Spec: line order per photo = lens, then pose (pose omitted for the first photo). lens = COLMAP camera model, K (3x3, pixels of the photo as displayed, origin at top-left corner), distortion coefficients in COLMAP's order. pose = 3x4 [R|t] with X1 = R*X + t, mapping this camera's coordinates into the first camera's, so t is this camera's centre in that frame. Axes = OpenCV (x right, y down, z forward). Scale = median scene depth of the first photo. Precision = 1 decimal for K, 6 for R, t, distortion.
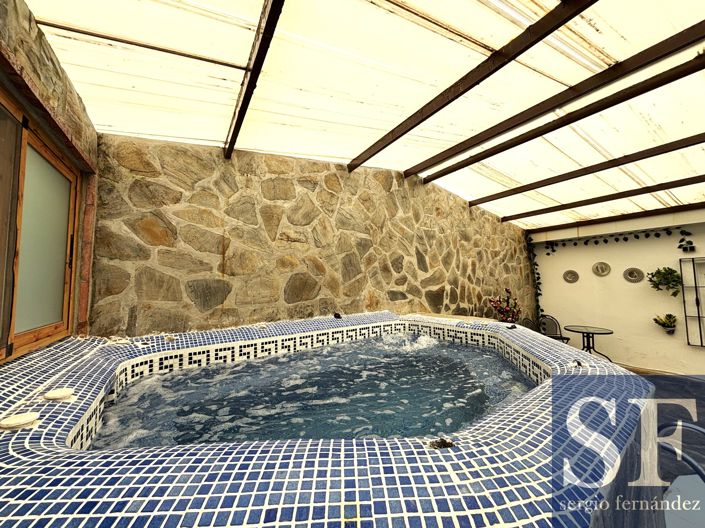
lens RADIAL K [[283.5, 0, 352.5], [0, 283.5, 264.0], [0, 0, 1]] dist [-0.001356, 0.000617]
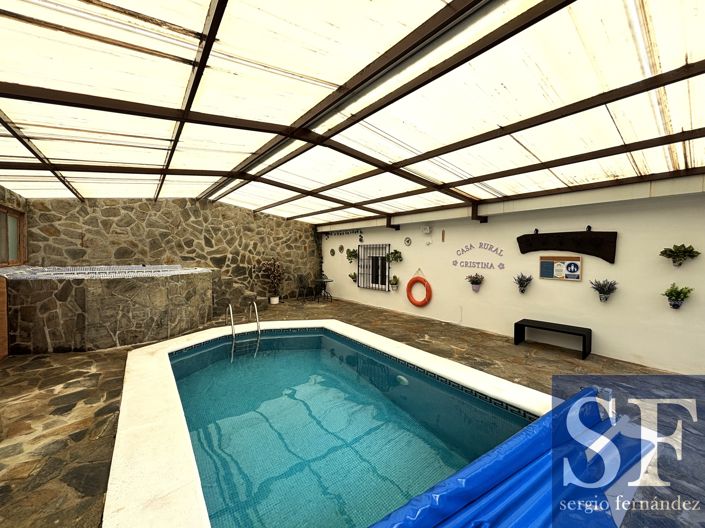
lens RADIAL K [[283.5, 0, 352.5], [0, 283.5, 264.0], [0, 0, 1]] dist [-0.001356, 0.000617]
pose [[0.991085, 0.024730, 0.130919, 1.166695], [-0.038042, 0.994242, 0.100175, -0.114275], [-0.127688, -0.104262, 0.986319, -1.337383]]
